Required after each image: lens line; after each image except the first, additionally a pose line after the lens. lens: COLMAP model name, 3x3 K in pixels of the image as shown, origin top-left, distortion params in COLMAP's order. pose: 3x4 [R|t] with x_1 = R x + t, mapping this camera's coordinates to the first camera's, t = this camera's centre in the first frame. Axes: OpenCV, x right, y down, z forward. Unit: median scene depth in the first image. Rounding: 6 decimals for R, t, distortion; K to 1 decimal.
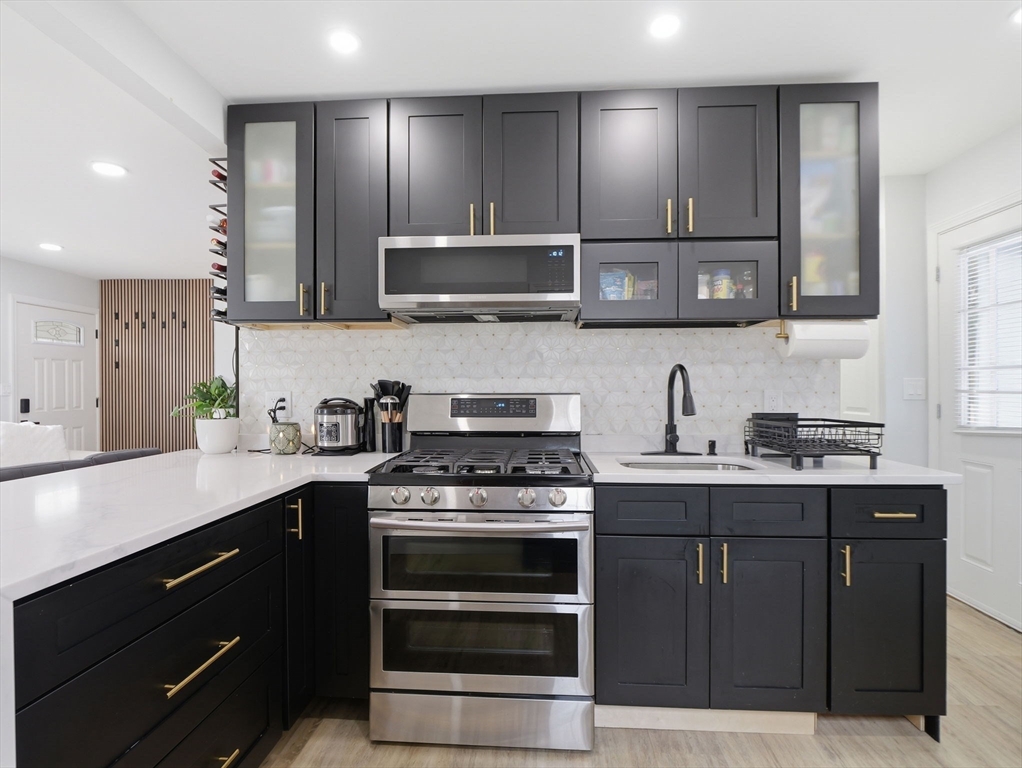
lens RADIAL K [[525.5, 0, 501.9], [0, 525.5, 387.6], [0, 0, 1]] dist [-0.017830, -0.000061]
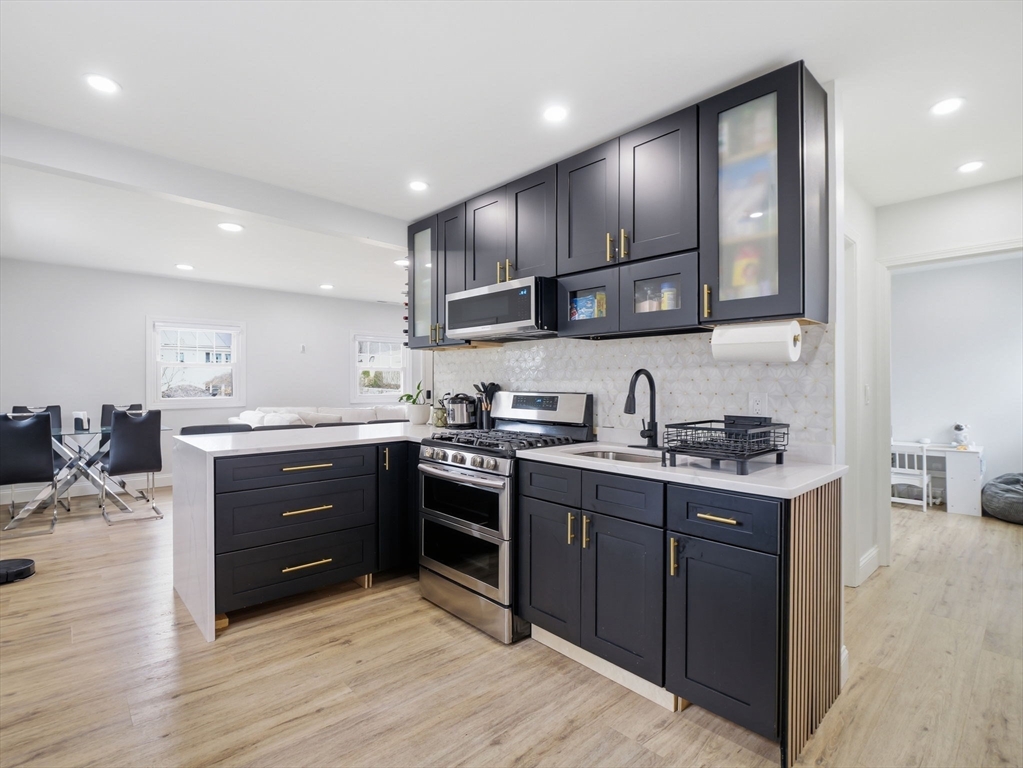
lens RADIAL K [[500.3, 0, 506.8], [0, 500.3, 381.0], [0, 0, 1]] dist [-0.018026, -0.000550]
pose [[0.727597, 0.000133, -0.686005, 0.926105], [-0.002576, 0.999993, -0.002538, -0.016155], [0.686000, 0.003613, 0.727593, 0.004879]]
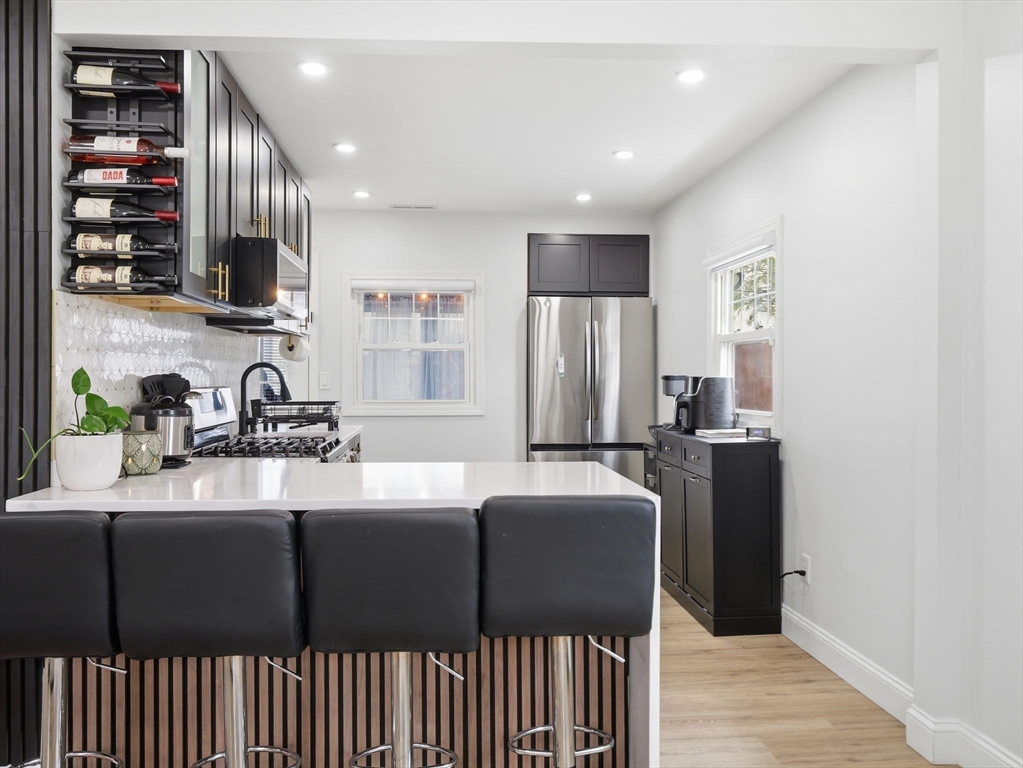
lens RADIAL K [[817.5, 0, 508.4], [0, 817.5, 380.8], [0, 0, 1]] dist [-0.006114, -0.011422]
pose [[-0.159143, -0.004946, 0.987243, -1.851011], [-0.005176, 0.999978, 0.004175, -0.012266], [-0.987242, -0.004446, -0.159165, 0.772490]]
